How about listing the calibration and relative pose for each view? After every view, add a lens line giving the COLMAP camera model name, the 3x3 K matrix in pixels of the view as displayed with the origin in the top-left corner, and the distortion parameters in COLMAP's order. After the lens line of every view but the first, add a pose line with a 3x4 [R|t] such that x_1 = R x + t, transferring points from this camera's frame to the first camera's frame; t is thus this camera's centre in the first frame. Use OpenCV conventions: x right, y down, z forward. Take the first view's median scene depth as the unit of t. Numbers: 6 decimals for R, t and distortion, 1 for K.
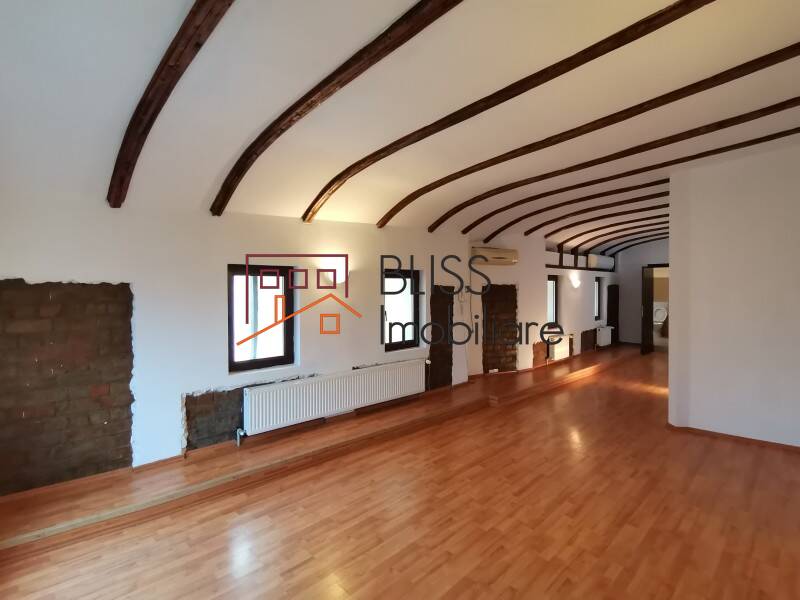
lens RADIAL K [[396.0, 0, 403.8], [0, 396.0, 291.7], [0, 0, 1]] dist [0.034343, -0.033977]
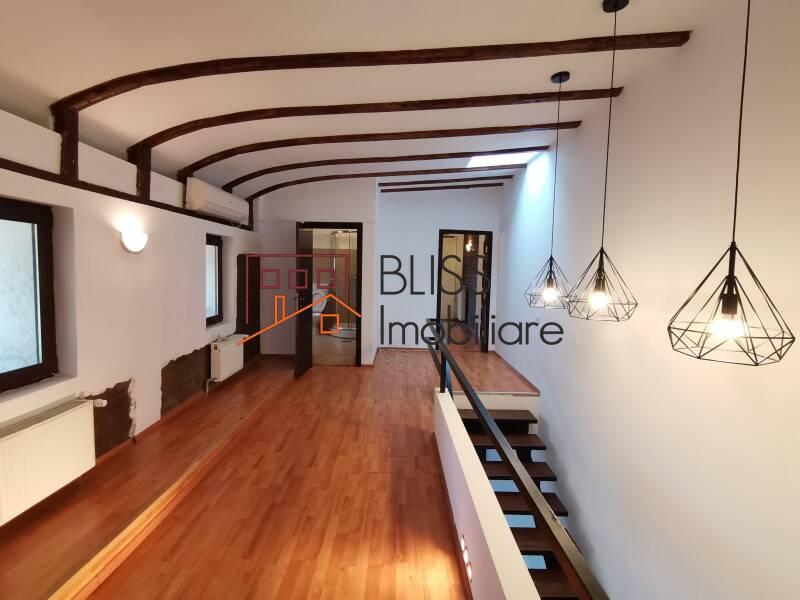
lens RADIAL K [[396.0, 0, 403.8], [0, 396.0, 291.7], [0, 0, 1]] dist [0.034343, -0.033977]
pose [[0.696742, -0.026032, 0.716850, 0.306600], [-0.011884, 0.998785, 0.047821, 0.005693], [-0.717224, -0.041838, 0.695586, 0.513009]]
